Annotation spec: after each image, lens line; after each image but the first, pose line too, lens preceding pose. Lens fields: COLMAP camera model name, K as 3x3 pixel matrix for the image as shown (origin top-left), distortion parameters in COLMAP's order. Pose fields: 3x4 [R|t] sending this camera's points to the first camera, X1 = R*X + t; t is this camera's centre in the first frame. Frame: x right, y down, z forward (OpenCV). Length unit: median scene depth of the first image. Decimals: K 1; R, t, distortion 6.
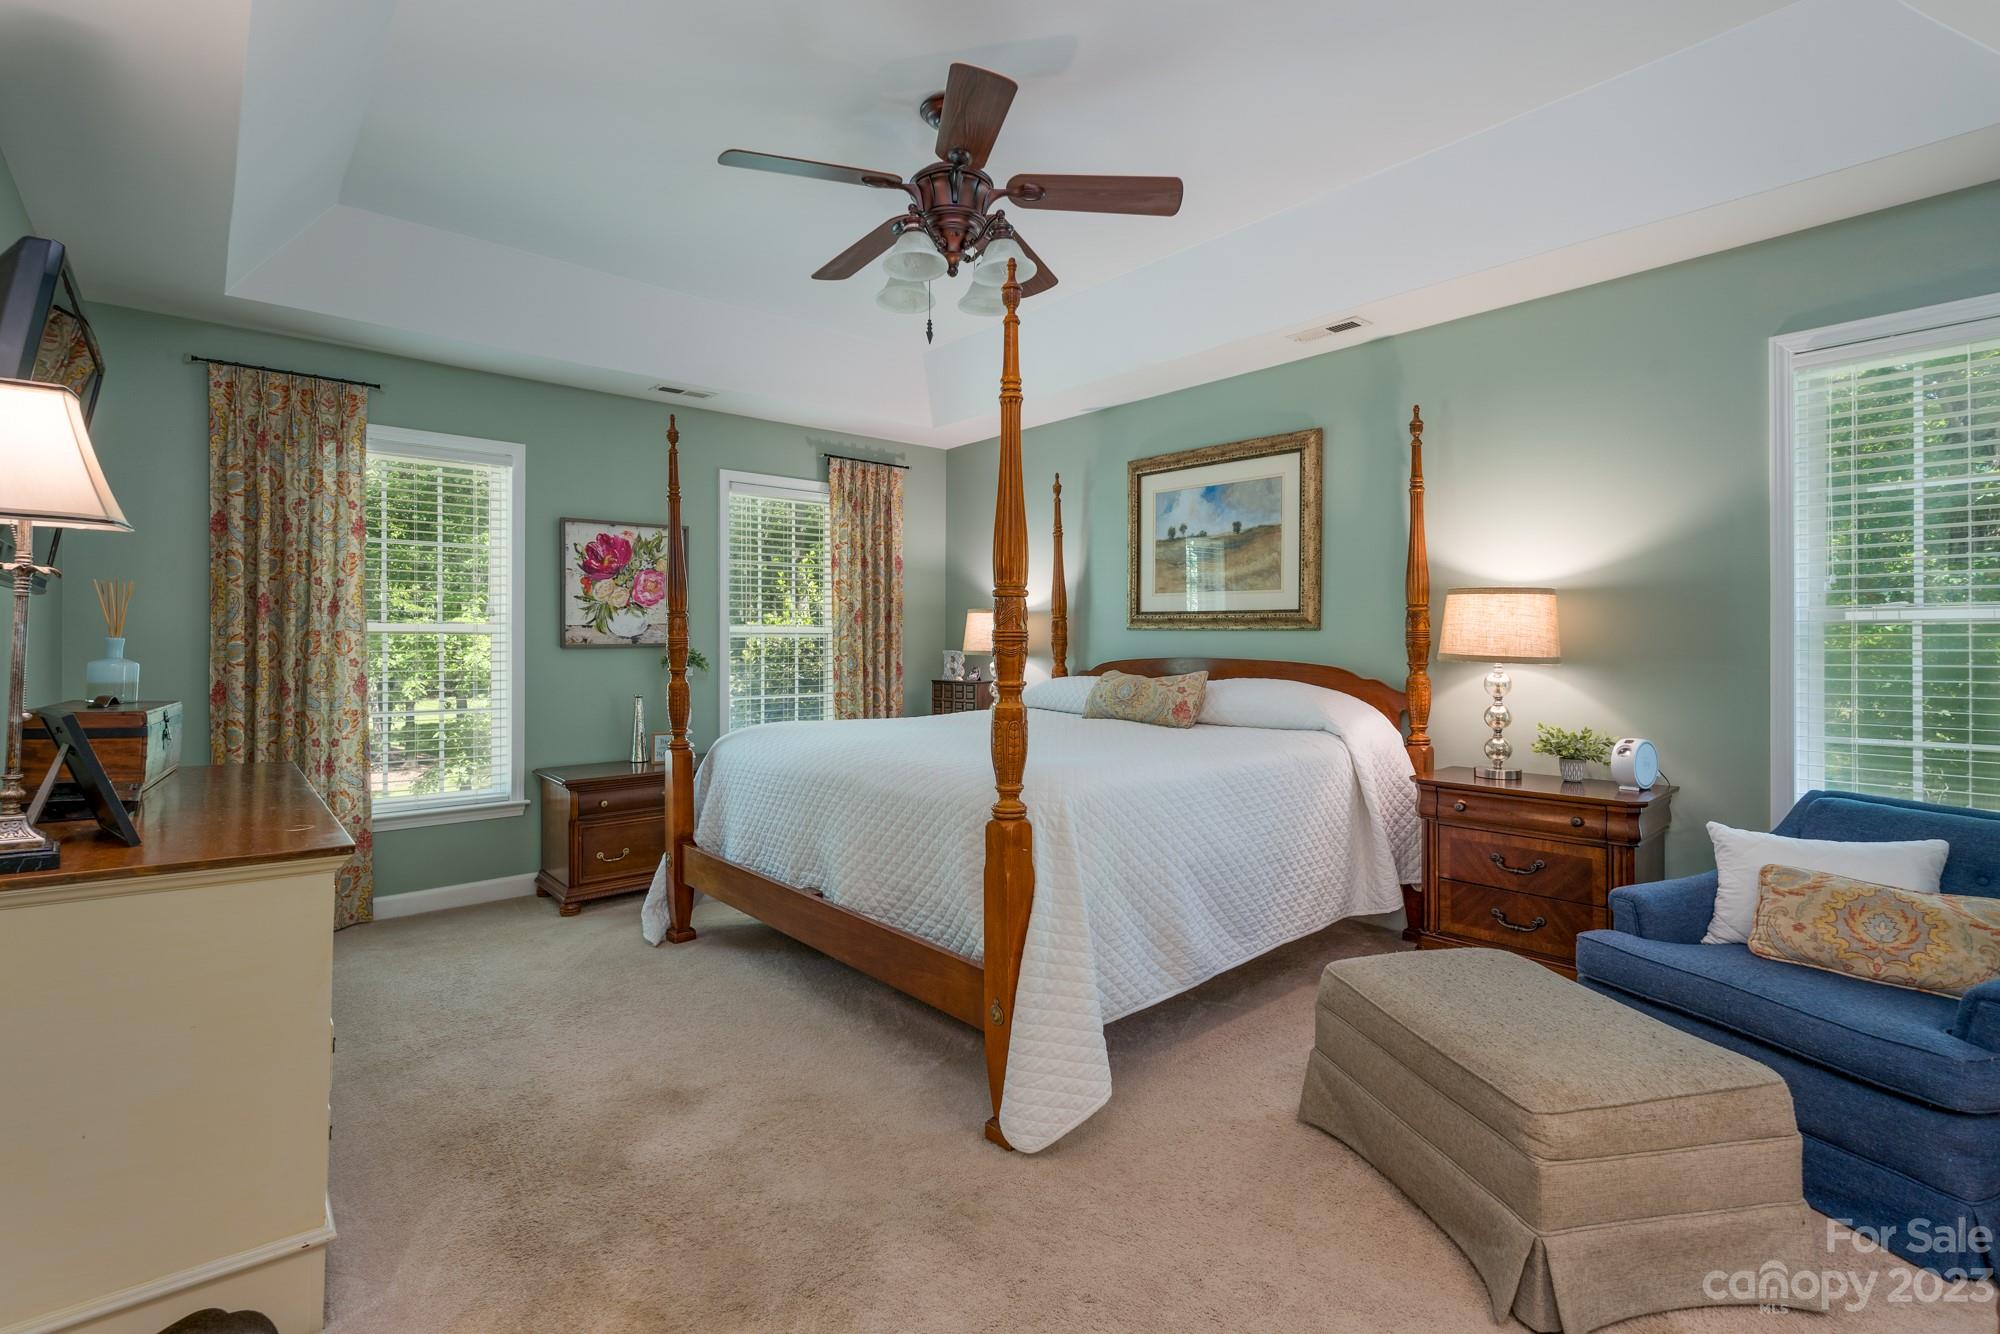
lens RADIAL K [[923.1, 0, 989.0], [0, 923.1, 645.1], [0, 0, 1]] dist [-0.002292, 0.000172]
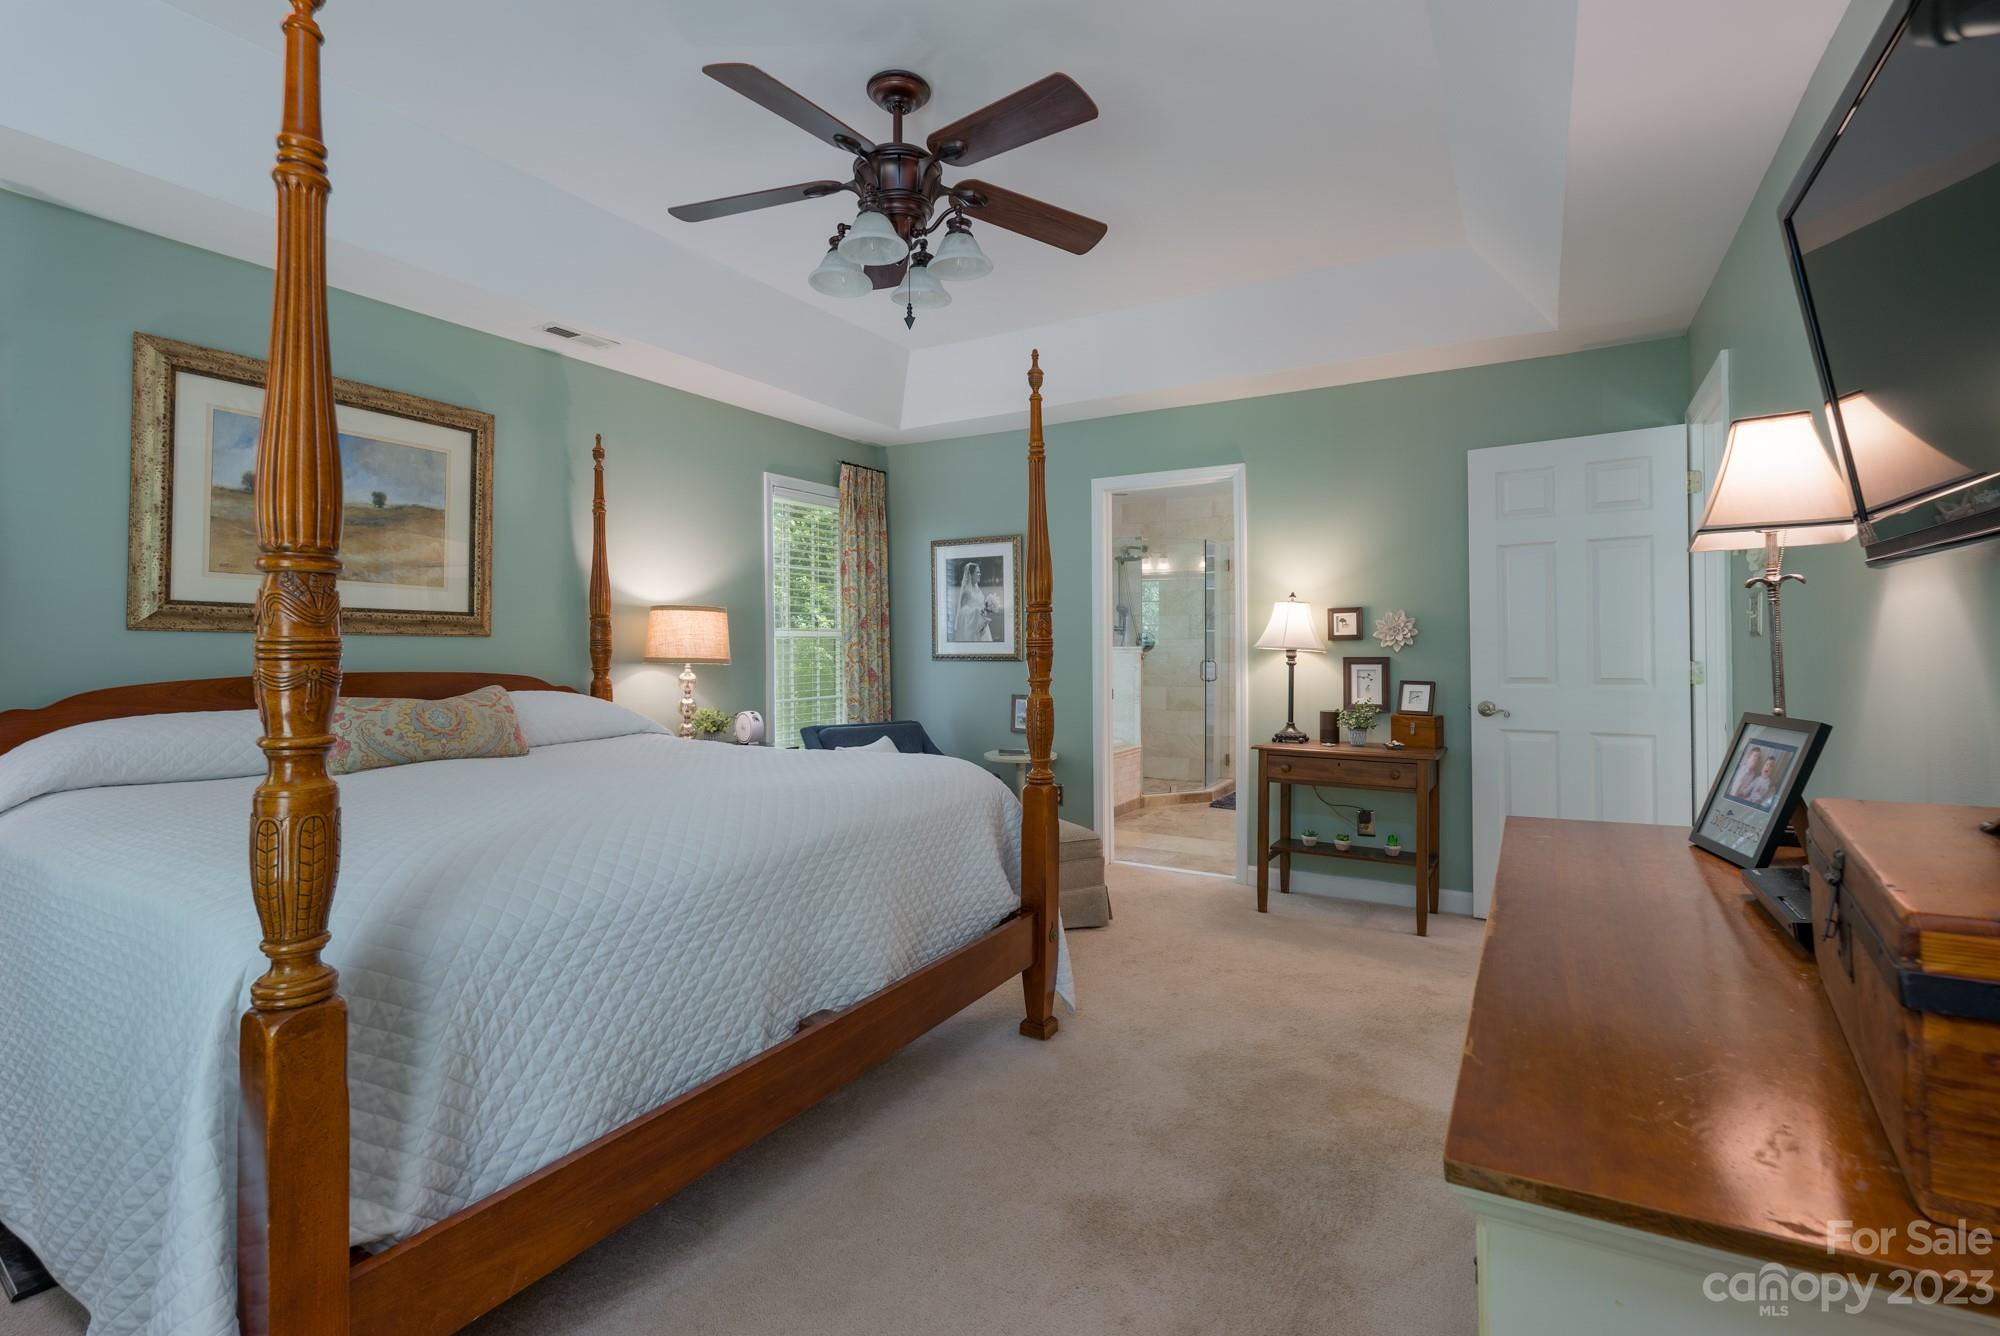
lens RADIAL K [[908.5, 0, 993.7], [0, 908.5, 643.9], [0, 0, 1]] dist [-0.002995, 0.001112]
pose [[-0.316114, 0.002138, 0.948719, -0.634060], [0.004408, 0.999990, -0.000784, -0.006141], [-0.948711, 0.003934, -0.316121, 0.796976]]
